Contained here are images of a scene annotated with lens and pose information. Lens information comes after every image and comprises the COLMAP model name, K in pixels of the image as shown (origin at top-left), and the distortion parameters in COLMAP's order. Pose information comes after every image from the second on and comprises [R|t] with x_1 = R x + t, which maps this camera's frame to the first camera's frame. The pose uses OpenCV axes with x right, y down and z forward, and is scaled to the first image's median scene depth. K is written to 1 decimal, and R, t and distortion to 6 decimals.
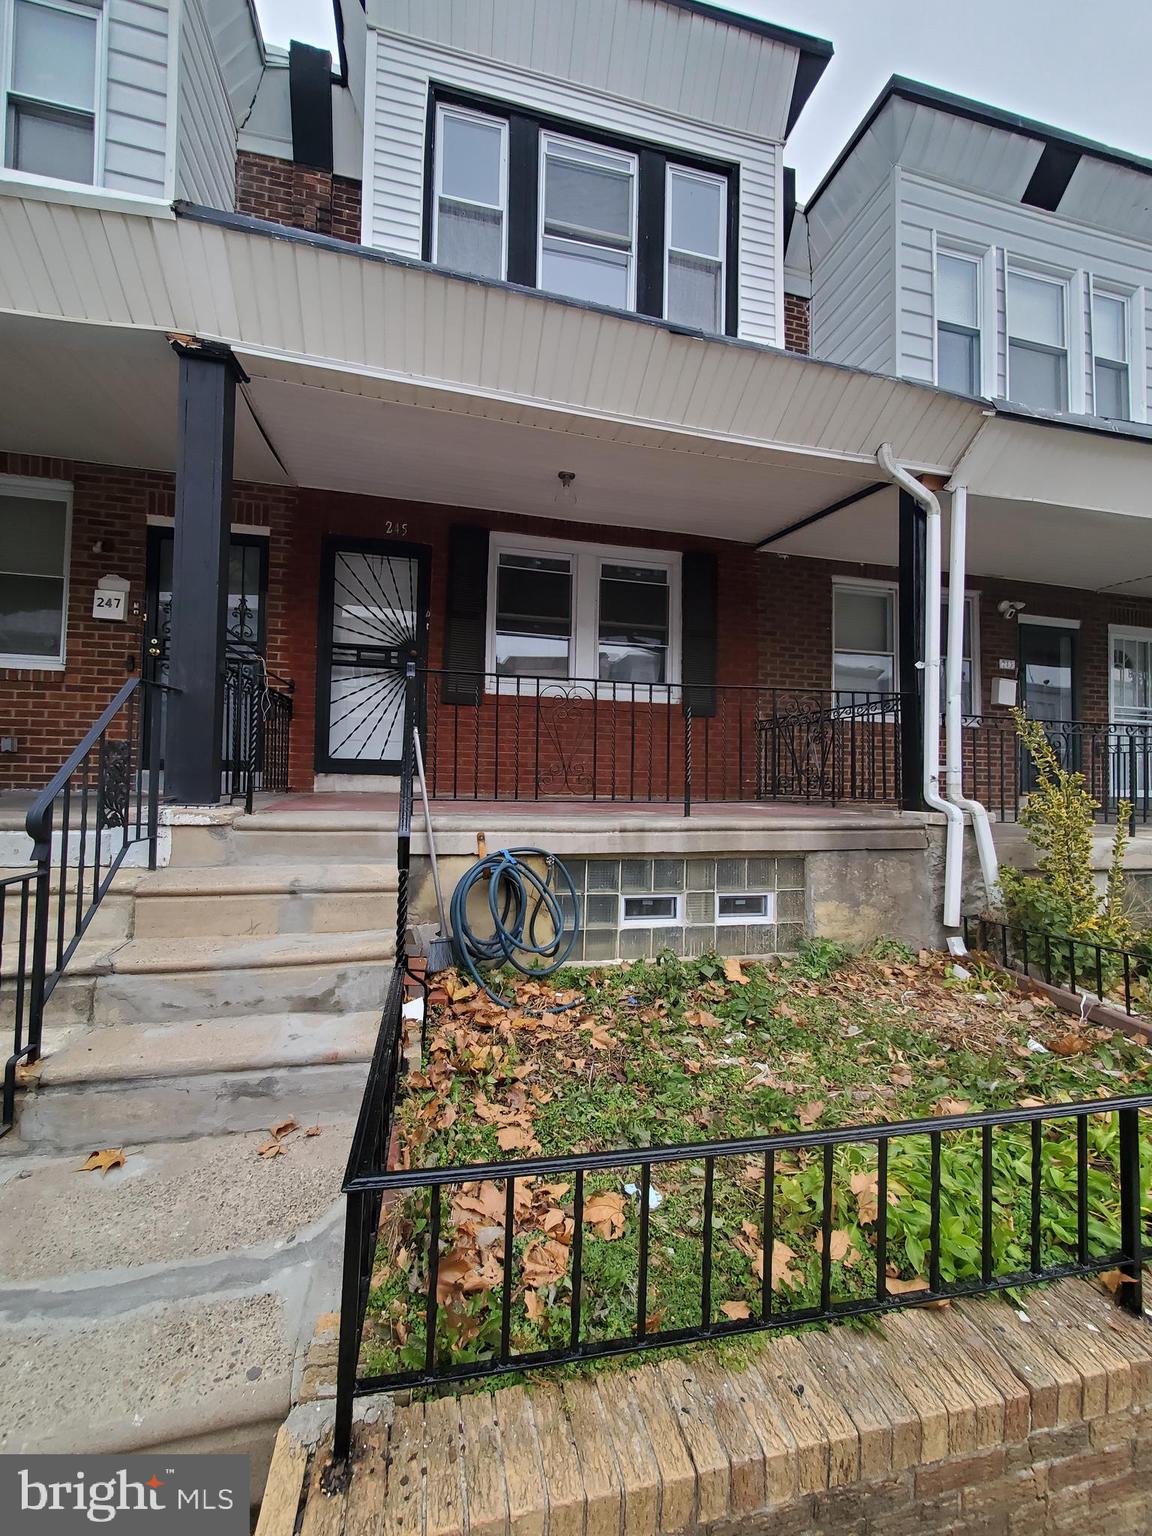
lens RADIAL K [[614.9, 0, 572.3], [0, 614.9, 767.3], [0, 0, 1]] dist [-0.003931, -0.000641]
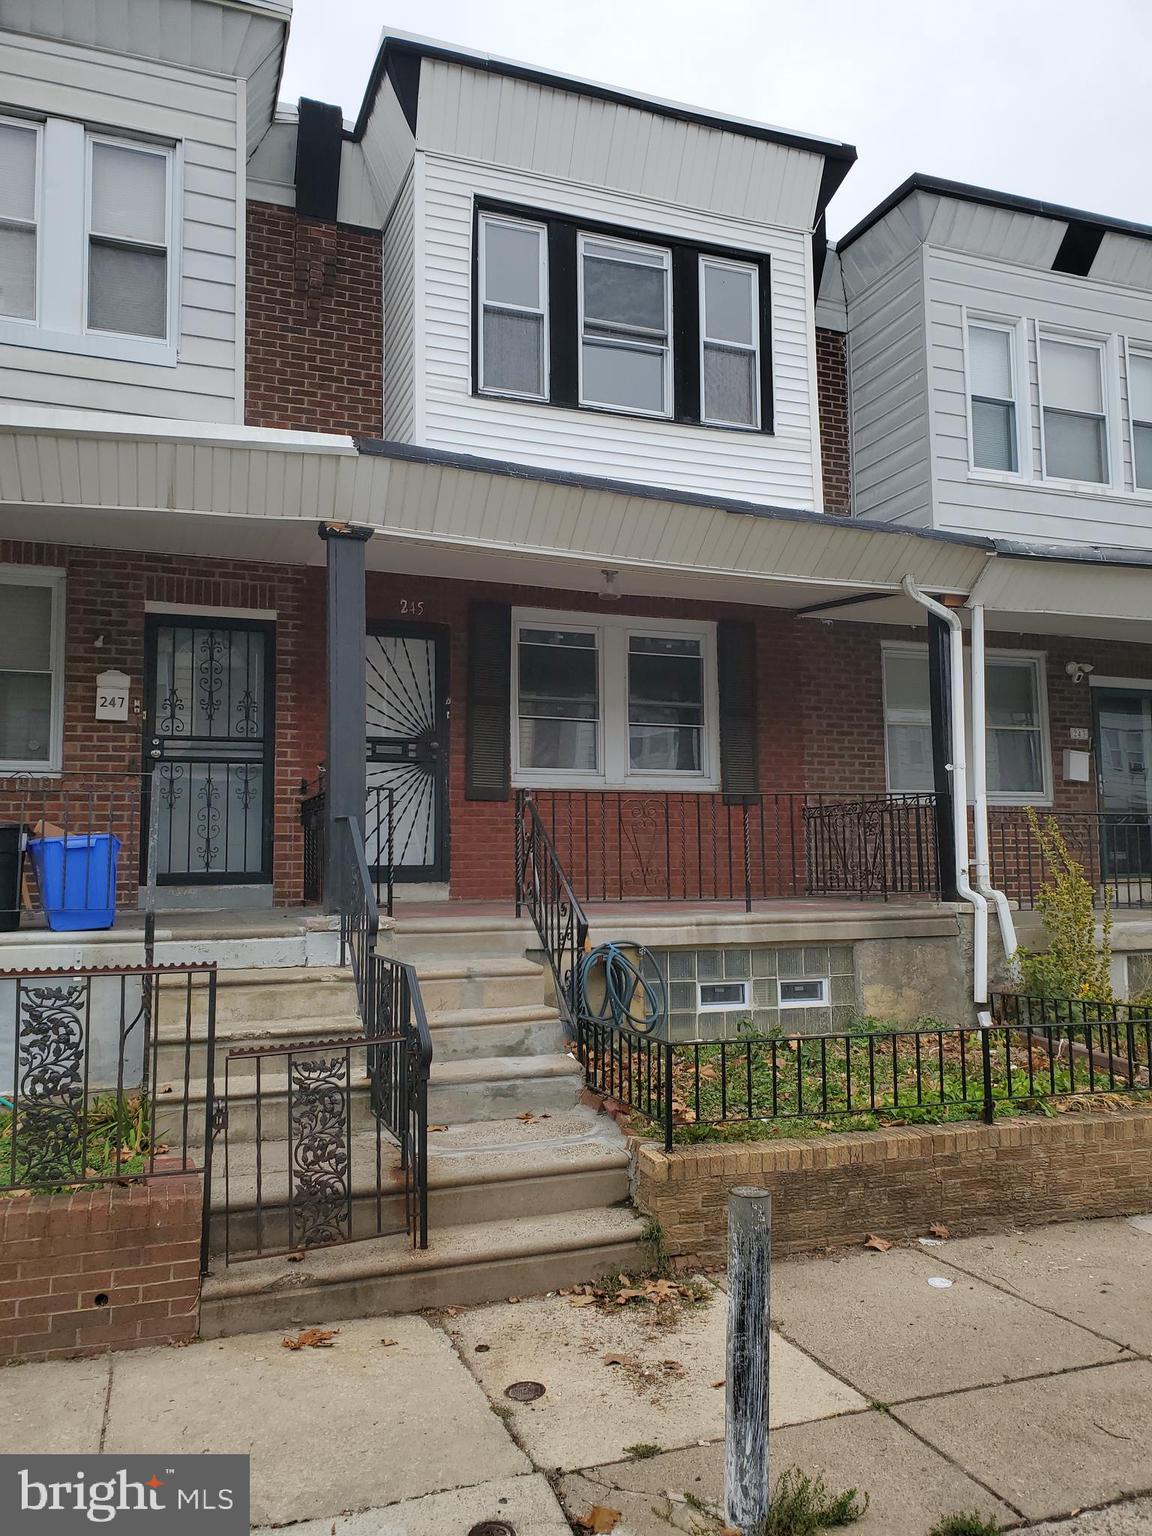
lens RADIAL K [[1260.0, 0, 632.9], [0, 1260.0, 751.3], [0, 0, 1]] dist [0.092152, -0.246609]
pose [[0.986994, -0.014286, 0.160120, -0.299418], [0.026429, 0.996910, -0.073967, -0.036753], [-0.158569, 0.077237, 0.984322, -0.967925]]
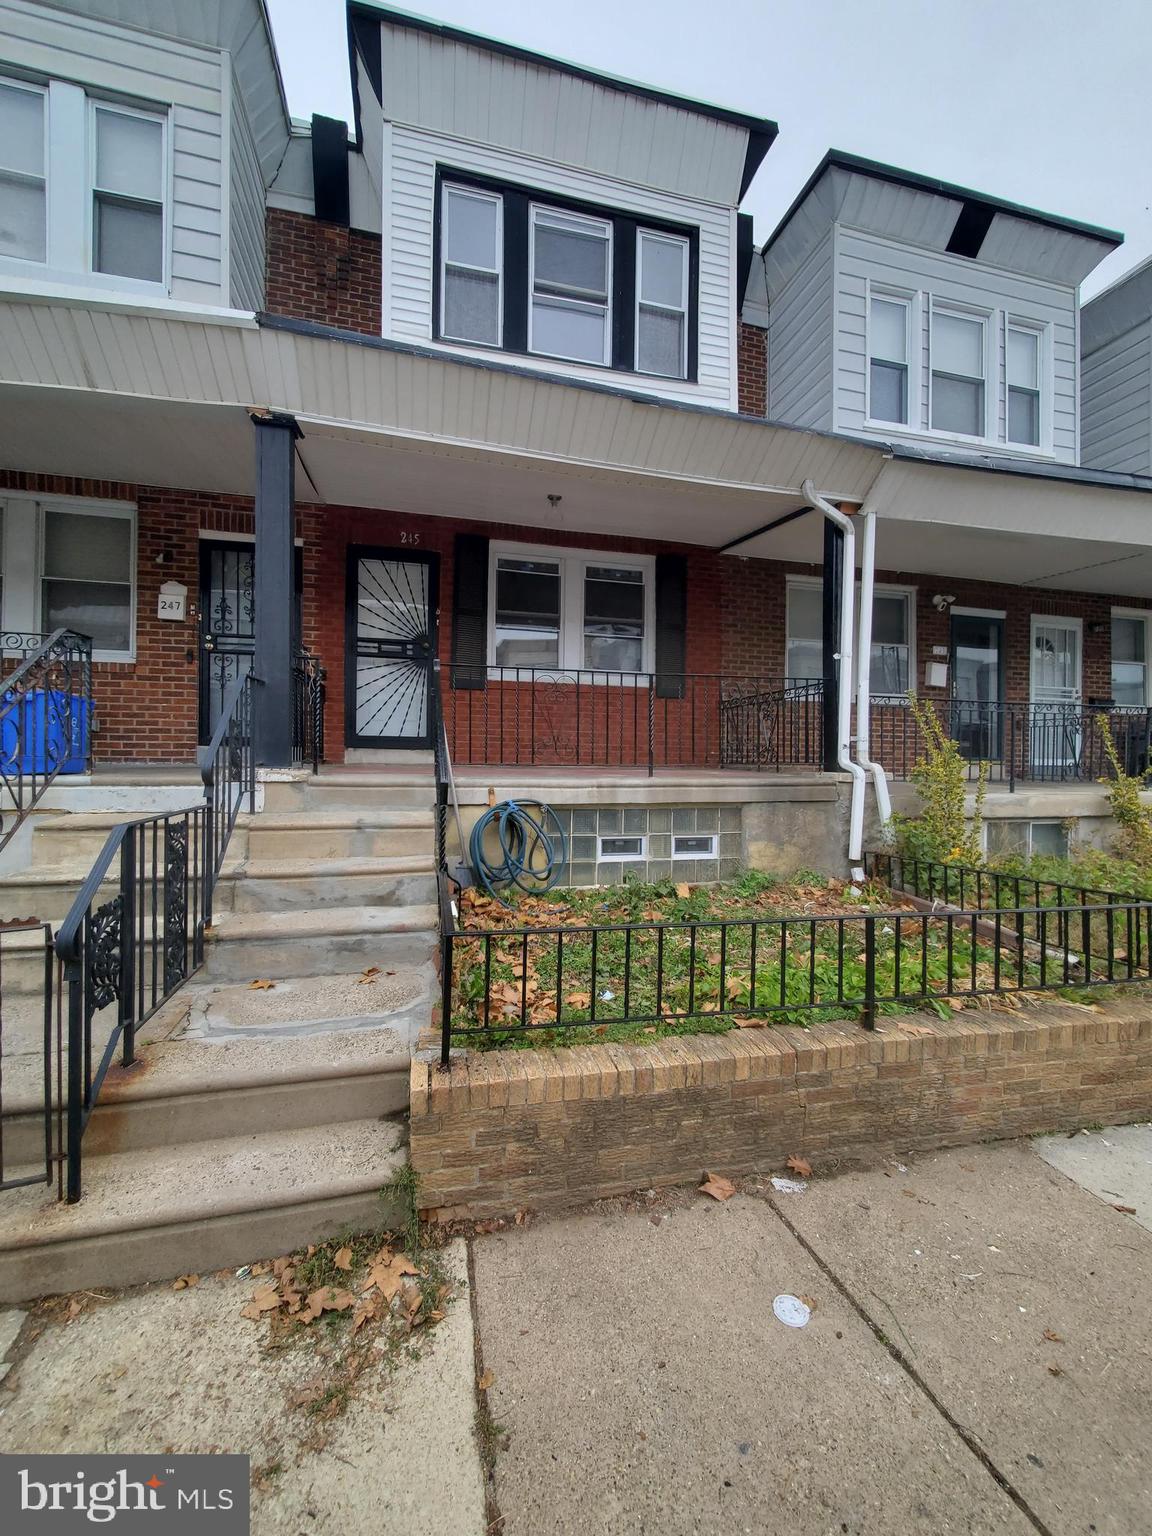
lens RADIAL K [[624.1, 0, 576.0], [0, 624.1, 768.0], [0, 0, 1]] dist [0.000589, -0.003427]
pose [[0.999826, -0.008289, 0.016709, 0.007734], [0.007776, 0.999503, 0.030550, 0.016144], [-0.016954, -0.030415, 0.999394, -0.233757]]
